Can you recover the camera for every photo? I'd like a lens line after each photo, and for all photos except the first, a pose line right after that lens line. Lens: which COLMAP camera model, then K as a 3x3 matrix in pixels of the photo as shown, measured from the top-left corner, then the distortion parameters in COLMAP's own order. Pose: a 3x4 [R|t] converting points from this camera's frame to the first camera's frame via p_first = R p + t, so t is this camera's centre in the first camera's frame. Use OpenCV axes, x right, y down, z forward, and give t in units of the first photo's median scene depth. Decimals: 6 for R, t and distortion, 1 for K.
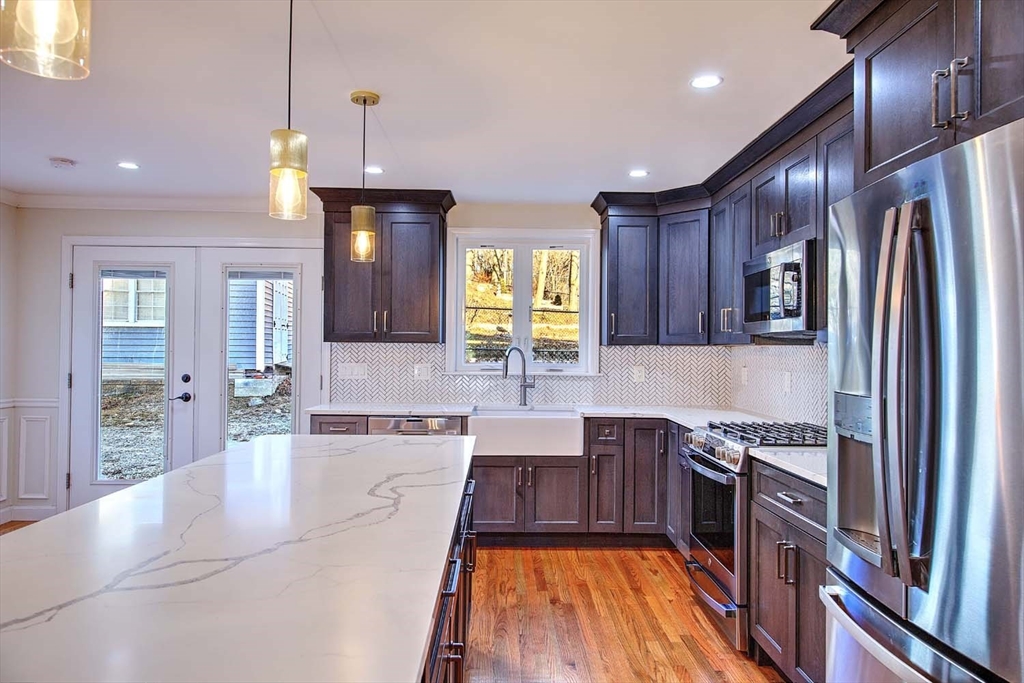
lens RADIAL K [[669.8, 0, 511.4], [0, 669.8, 342.9], [0, 0, 1]] dist [0.017972, -0.006932]
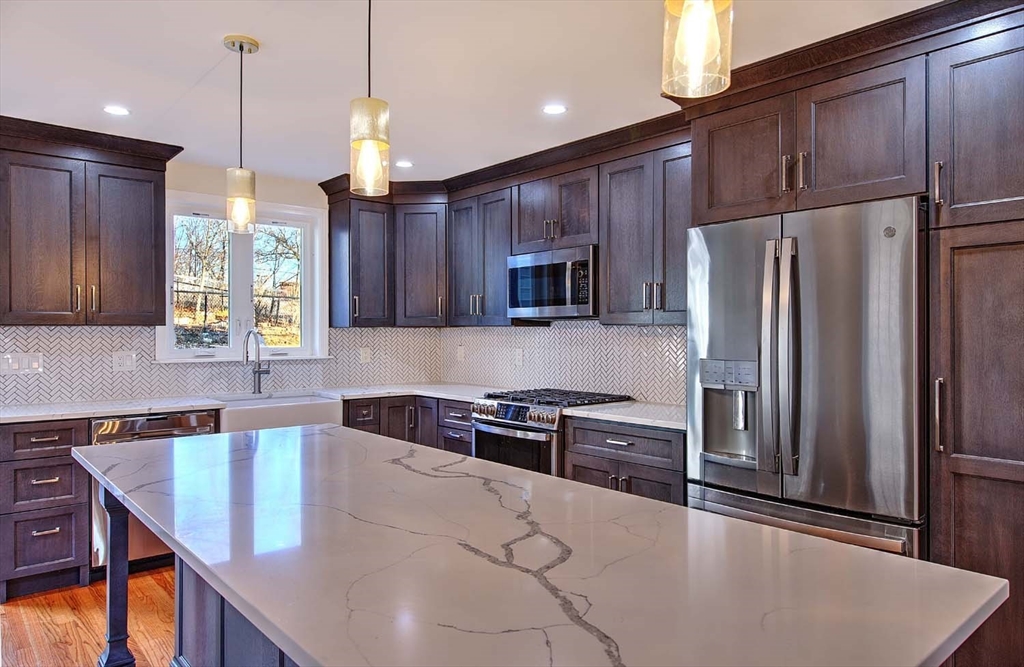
lens RADIAL K [[675.8, 0, 515.8], [0, 675.8, 332.7], [0, 0, 1]] dist [0.005523, -0.006449]
pose [[0.762193, -0.010768, 0.647260, -0.325498], [0.002749, 0.999906, 0.013398, -0.001543], [-0.647343, -0.008432, 0.762152, 0.064491]]
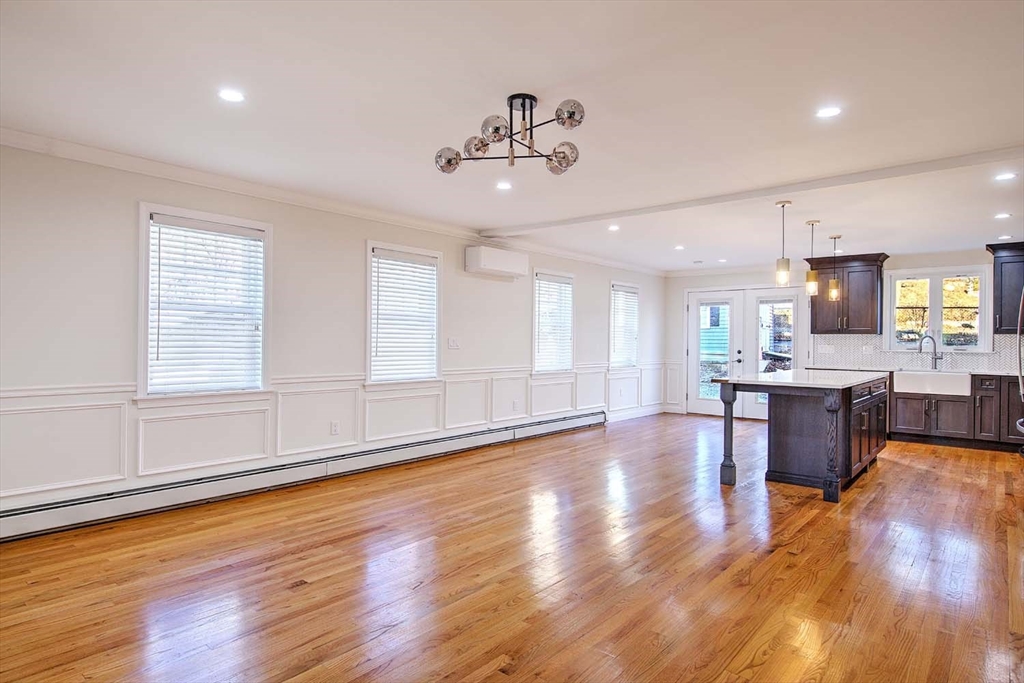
lens RADIAL K [[572.2, 0, 515.9], [0, 572.2, 338.2], [0, 0, 1]] dist [-0.000527, 0.001245]
pose [[0.755906, -0.004520, -0.654665, 0.179166], [0.001713, 0.999986, -0.004927, 0.018668], [0.654678, 0.002603, 0.755903, -0.893644]]
